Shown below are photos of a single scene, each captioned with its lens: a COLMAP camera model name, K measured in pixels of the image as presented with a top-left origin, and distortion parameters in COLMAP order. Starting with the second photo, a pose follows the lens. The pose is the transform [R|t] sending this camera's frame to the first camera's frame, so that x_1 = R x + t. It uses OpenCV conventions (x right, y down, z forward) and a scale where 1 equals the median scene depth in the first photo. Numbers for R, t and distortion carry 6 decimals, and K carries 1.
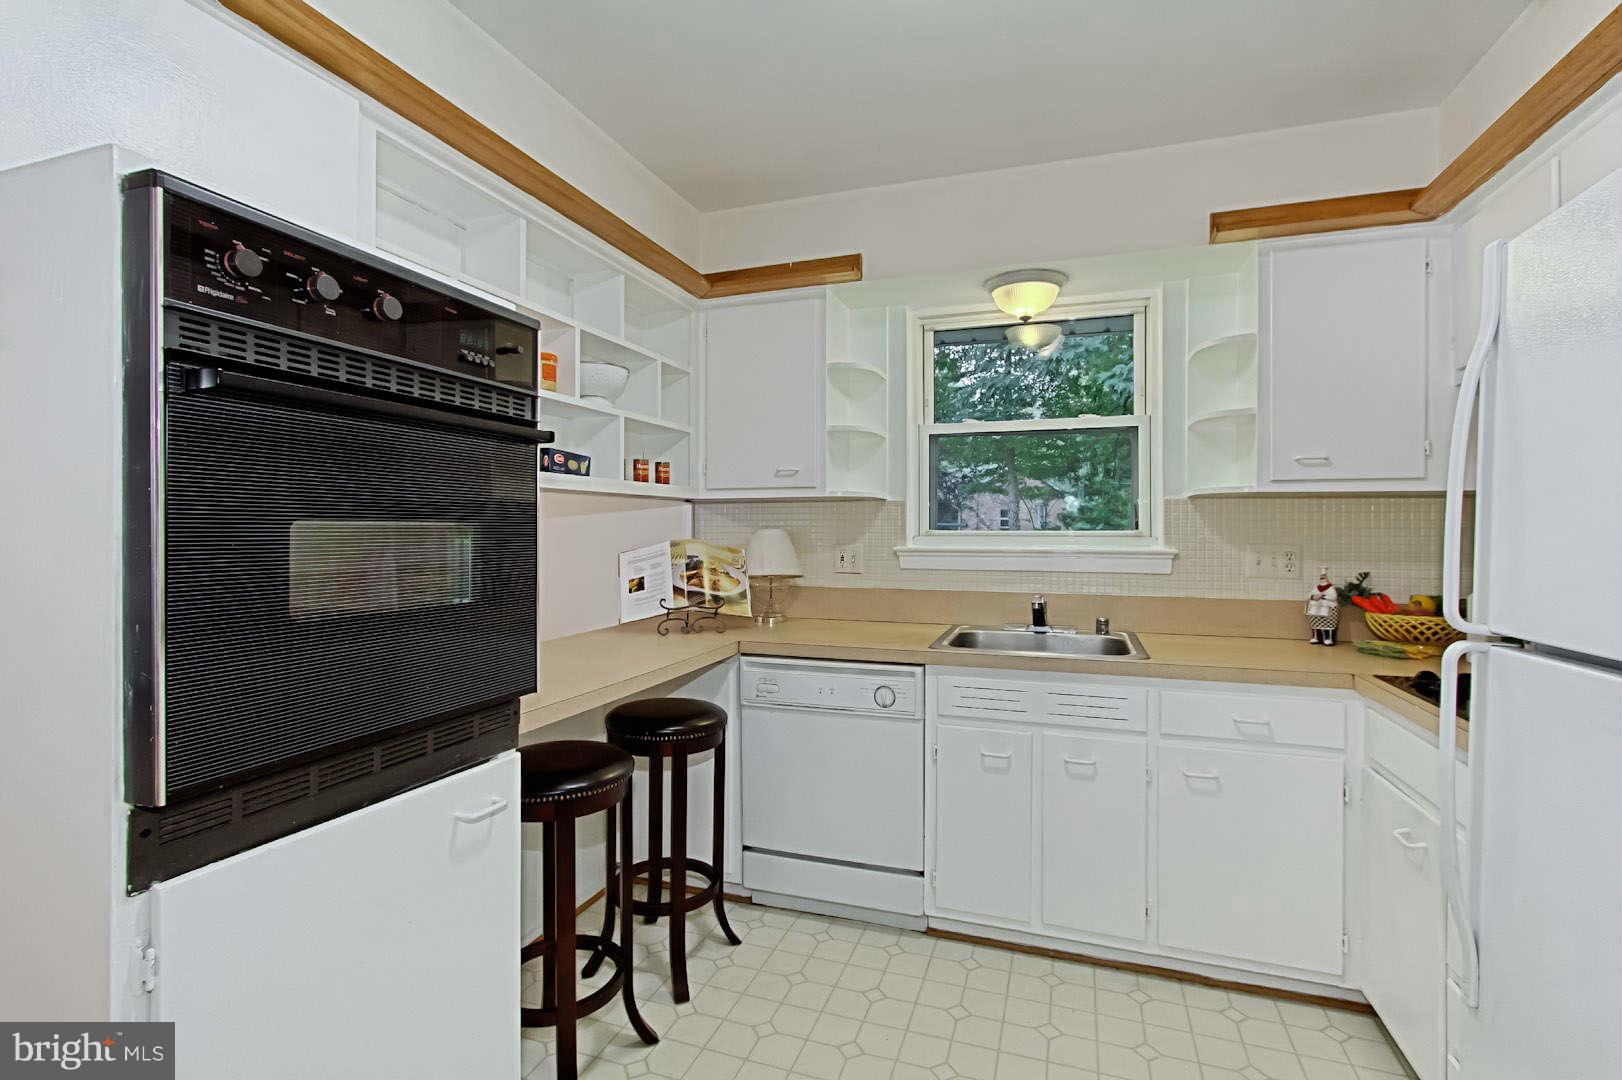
lens RADIAL K [[757.0, 0, 817.7], [0, 757.0, 514.7], [0, 0, 1]] dist [0.000259, 0.000289]
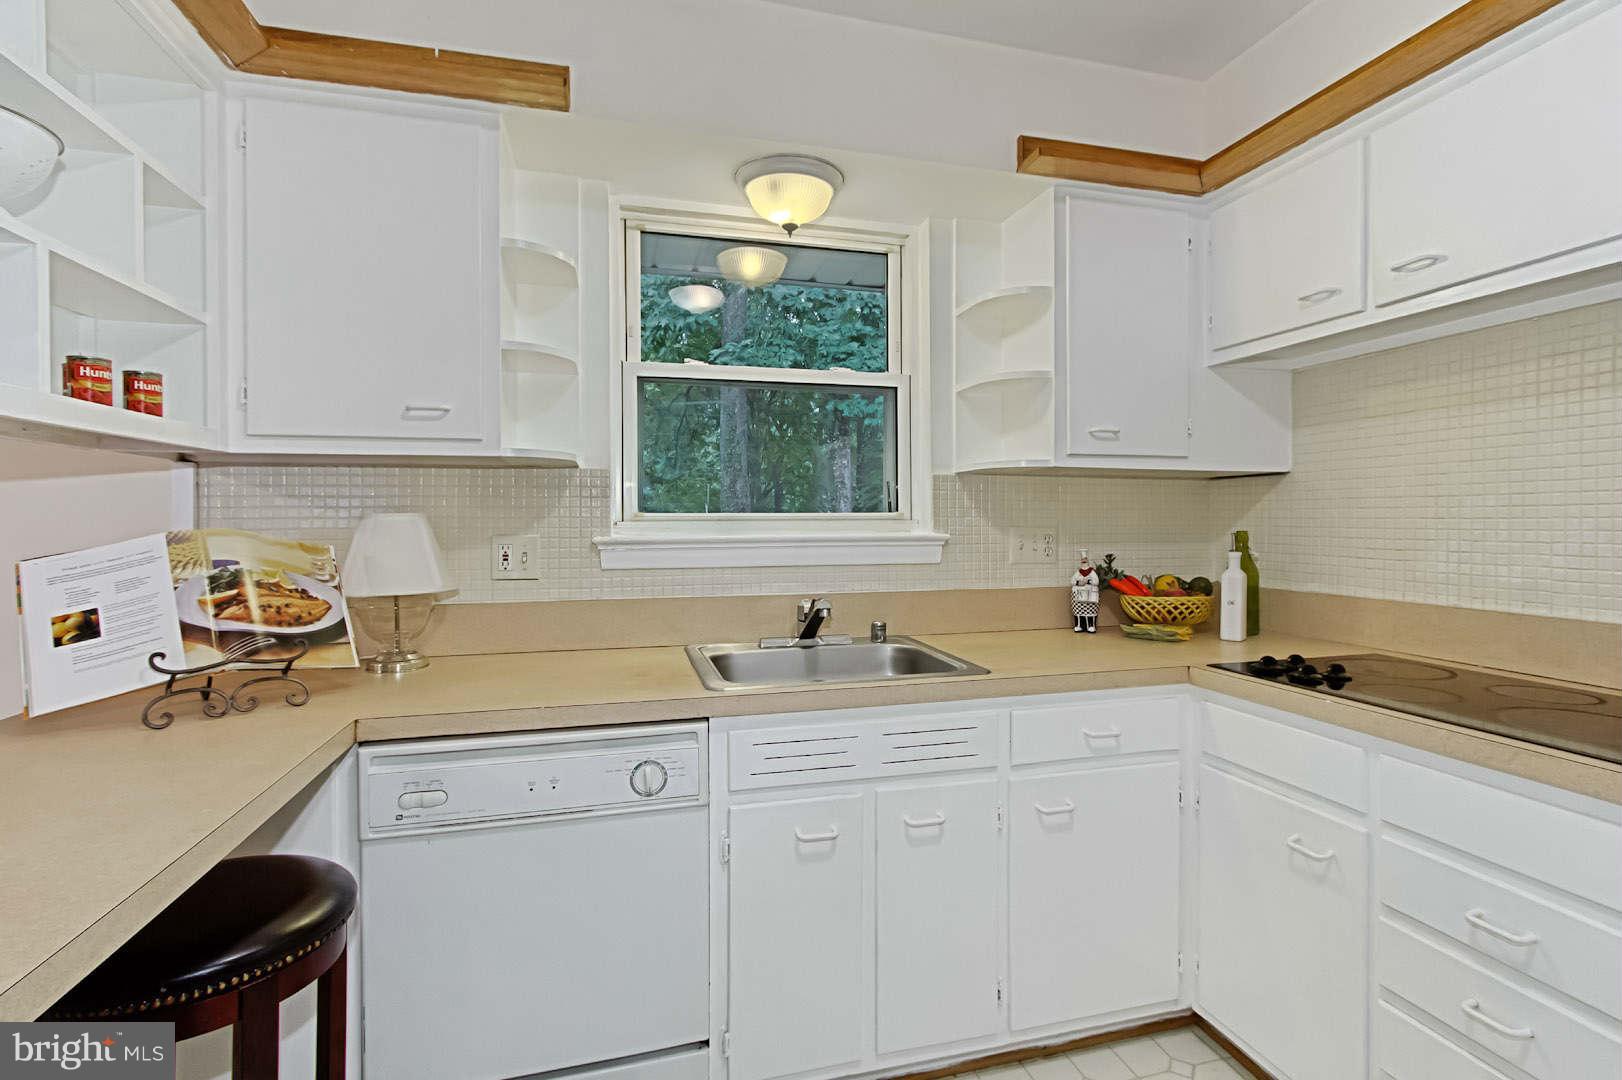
lens RADIAL K [[786.2, 0, 834.8], [0, 786.2, 515.0], [0, 0, 1]] dist [0.000073, 0.001062]
pose [[0.823670, -0.001054, 0.567068, -0.129485], [-0.005211, 0.999942, 0.009428, 0.016375], [-0.567045, -0.010721, 0.823617, 0.336963]]
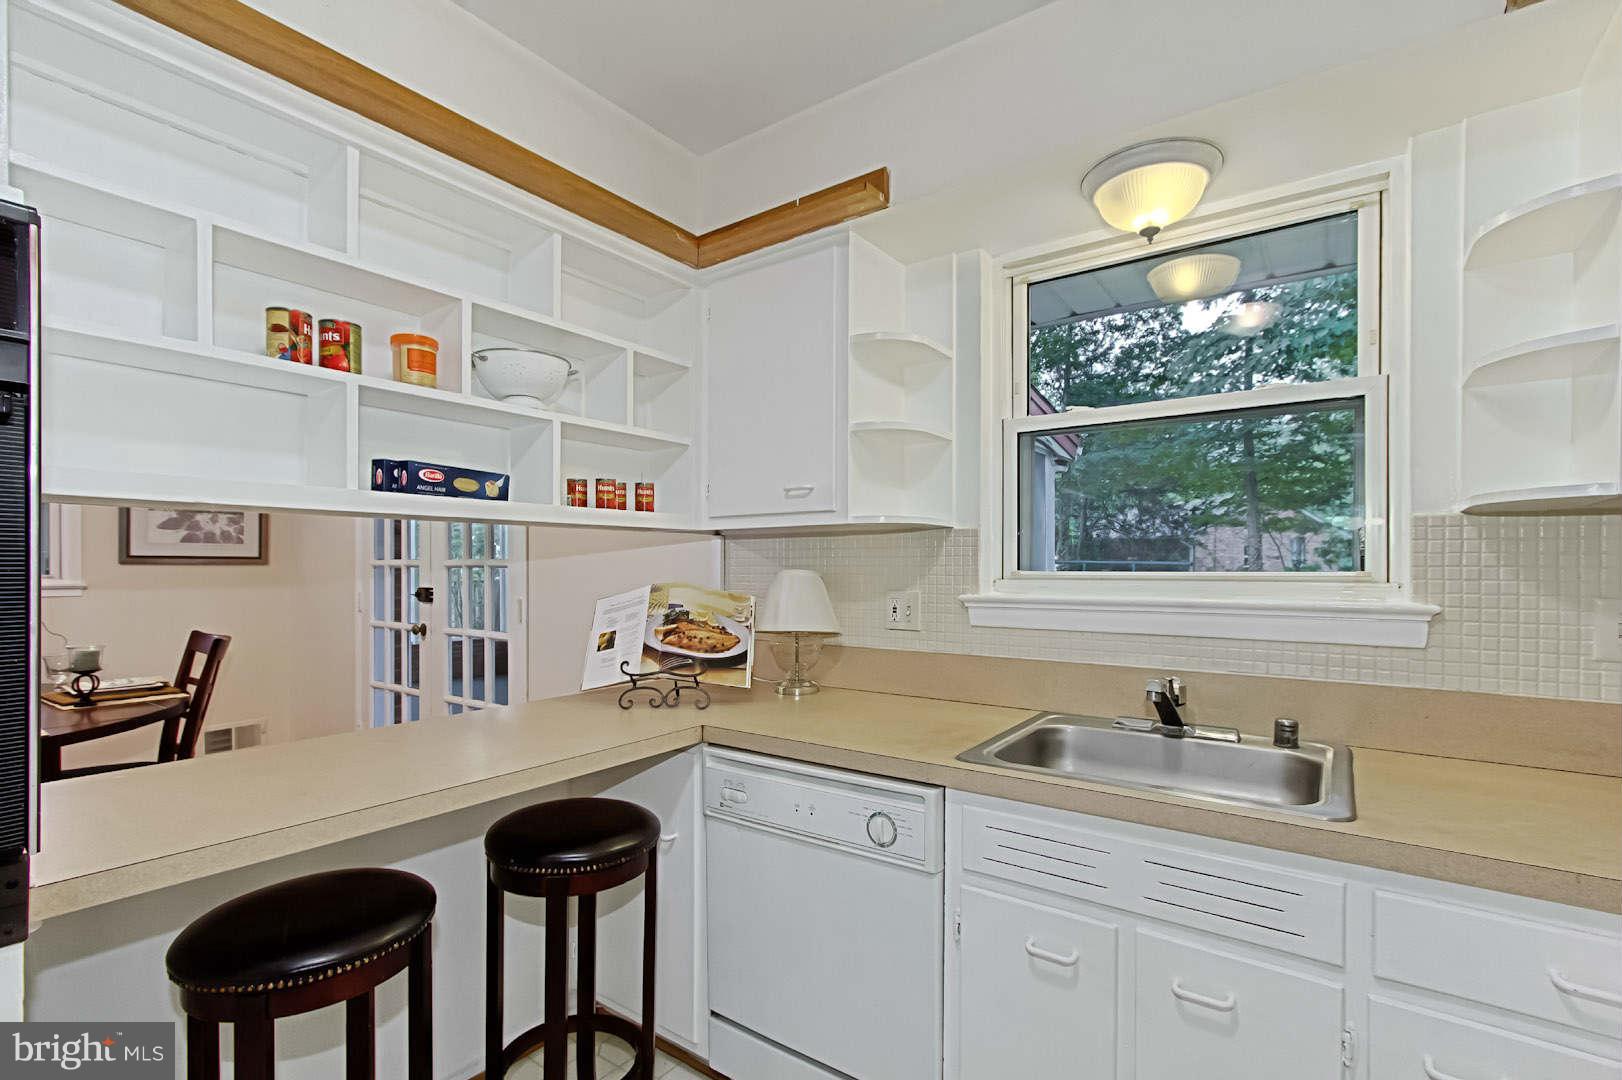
lens RADIAL K [[752.2, 0, 809.4], [0, 752.2, 563.0], [0, 0, 1]] dist [0.002155, 0.000583]
pose [[0.956530, -0.002460, -0.291623, 0.187558], [0.005853, 0.999925, 0.010764, 0.005167], [0.291575, -0.012003, 0.956473, 0.322442]]
